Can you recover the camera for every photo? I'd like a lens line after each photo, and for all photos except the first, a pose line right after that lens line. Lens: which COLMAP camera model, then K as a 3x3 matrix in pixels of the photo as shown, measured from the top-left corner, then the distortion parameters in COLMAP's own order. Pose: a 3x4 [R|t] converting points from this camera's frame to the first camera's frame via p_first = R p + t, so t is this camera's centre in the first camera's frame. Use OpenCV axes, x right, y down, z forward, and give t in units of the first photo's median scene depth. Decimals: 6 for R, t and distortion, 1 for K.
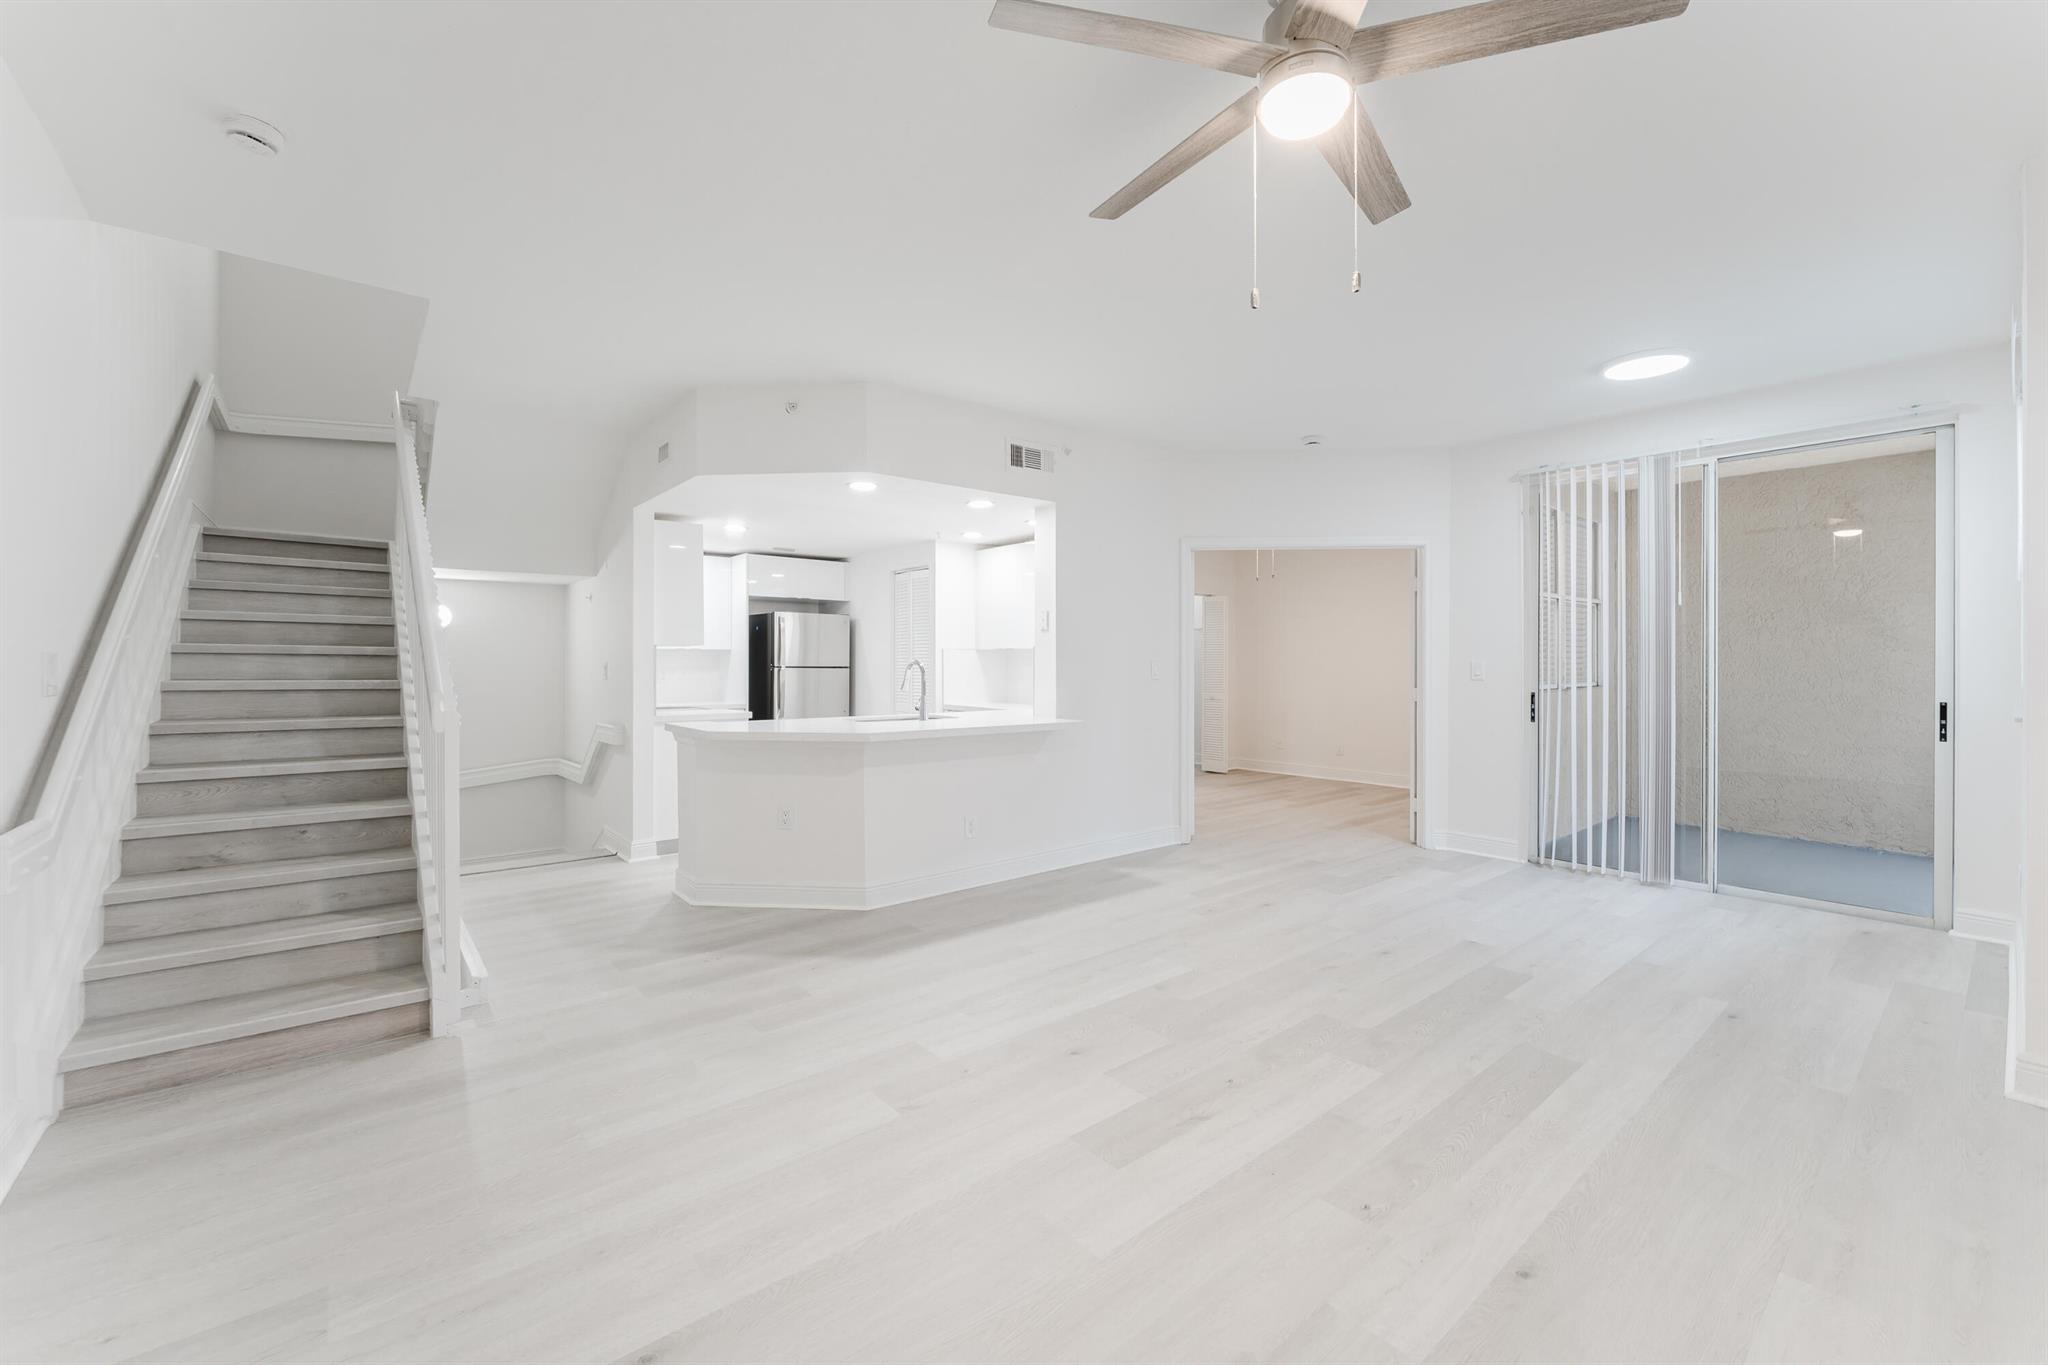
lens RADIAL K [[855.7, 0, 1018.6], [0, 855.7, 672.6], [0, 0, 1]] dist [-0.005719, -0.000444]
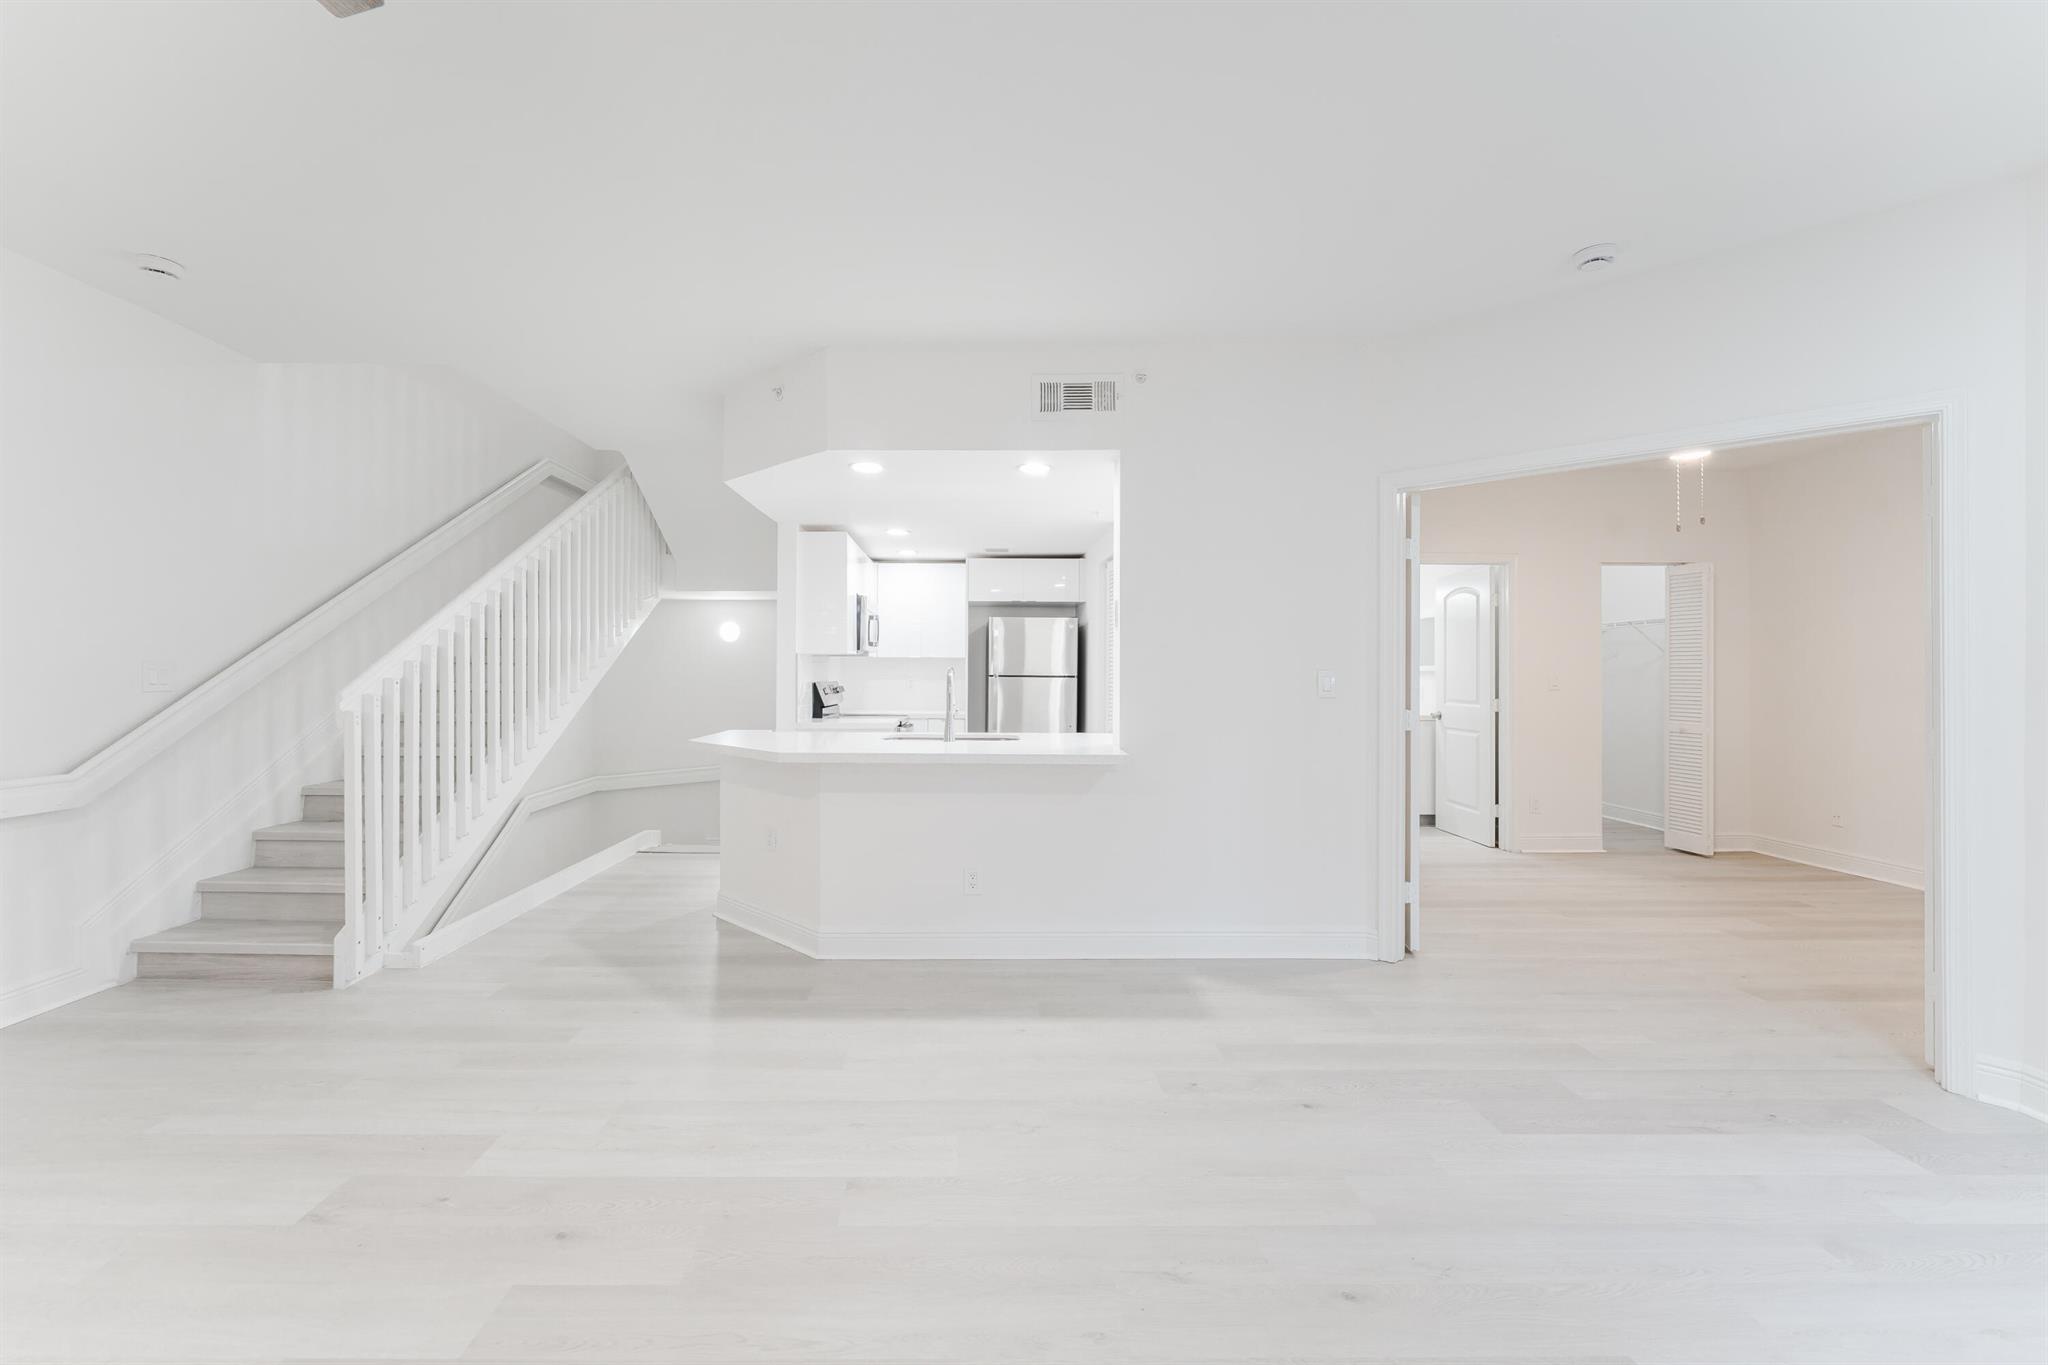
lens RADIAL K [[855.7, 0, 966.5], [0, 855.7, 663.3], [0, 0, 1]] dist [-0.005719, -0.000444]
pose [[0.764079, -0.005307, -0.645101, 0.432506], [-0.009191, 0.999775, -0.019111, -0.003146], [0.645057, 0.020532, 0.763858, 0.383709]]
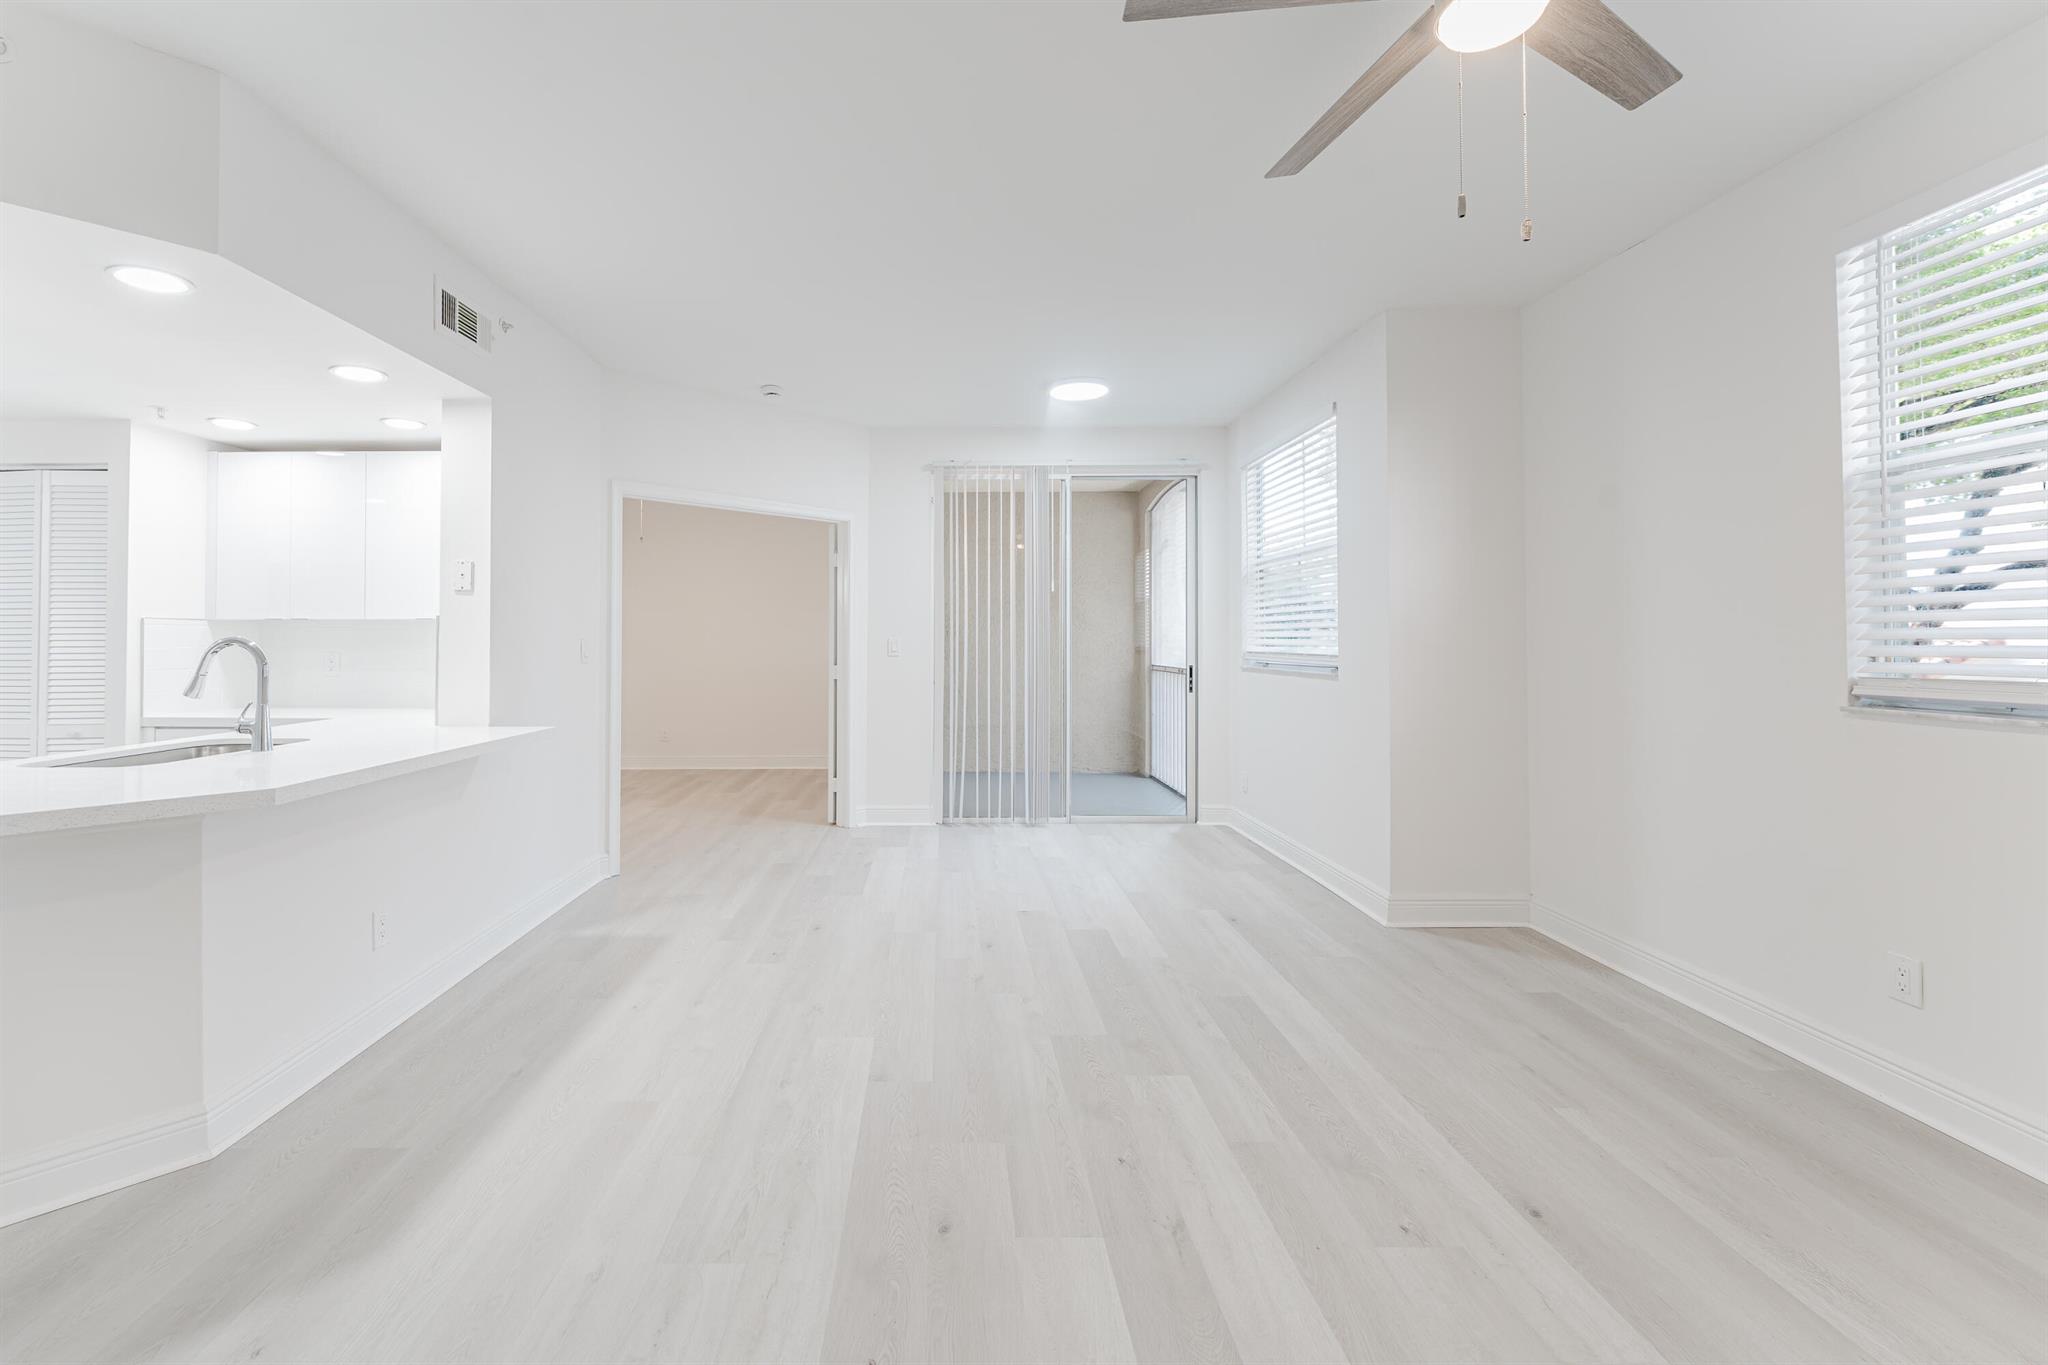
lens RADIAL K [[855.7, 0, 961.9], [0, 855.7, 634.3], [0, 0, 1]] dist [-0.005719, -0.000444]
pose [[0.627926, 0.001521, 0.778271, -0.250874], [0.011980, 0.999861, -0.011620, -0.005290], [-0.778181, 0.016620, 0.627821, 0.320307]]
